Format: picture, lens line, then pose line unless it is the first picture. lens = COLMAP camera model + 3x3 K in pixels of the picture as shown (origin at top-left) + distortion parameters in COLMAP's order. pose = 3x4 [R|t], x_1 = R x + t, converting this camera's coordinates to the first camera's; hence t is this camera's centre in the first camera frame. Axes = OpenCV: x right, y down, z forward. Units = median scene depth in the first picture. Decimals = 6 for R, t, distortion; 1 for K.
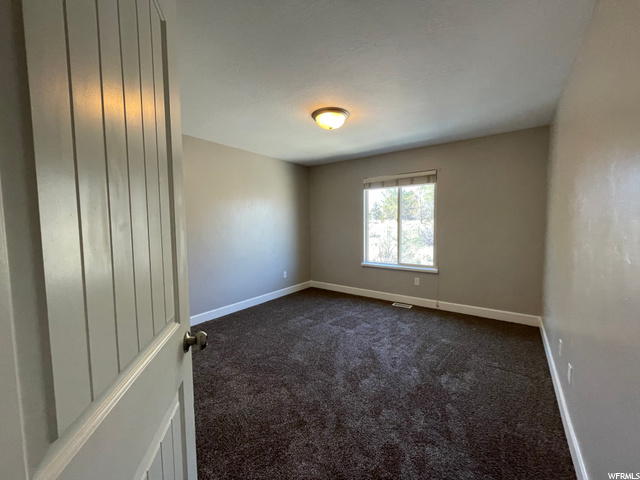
lens RADIAL K [[259.2, 0, 318.0], [0, 259.2, 239.0], [0, 0, 1]] dist [-0.002121, 0.000119]
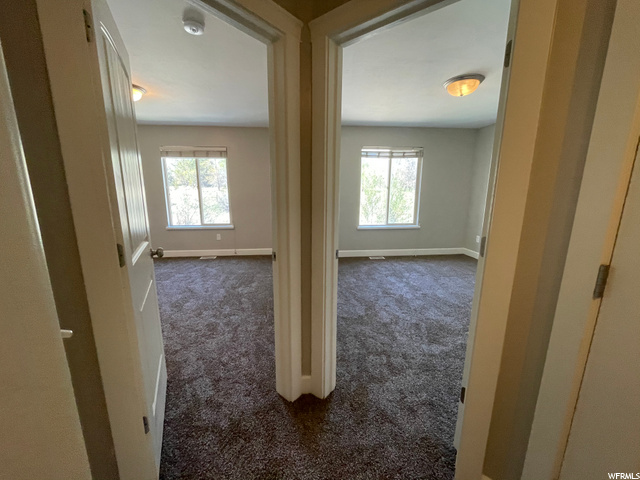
lens RADIAL K [[259.2, 0, 318.0], [0, 259.2, 239.0], [0, 0, 1]] dist [-0.002121, 0.000119]
pose [[0.739910, -0.116630, 0.662519, -0.105809], [0.033356, 0.990005, 0.137028, 0.018931], [-0.671879, -0.079289, 0.736405, -0.277521]]
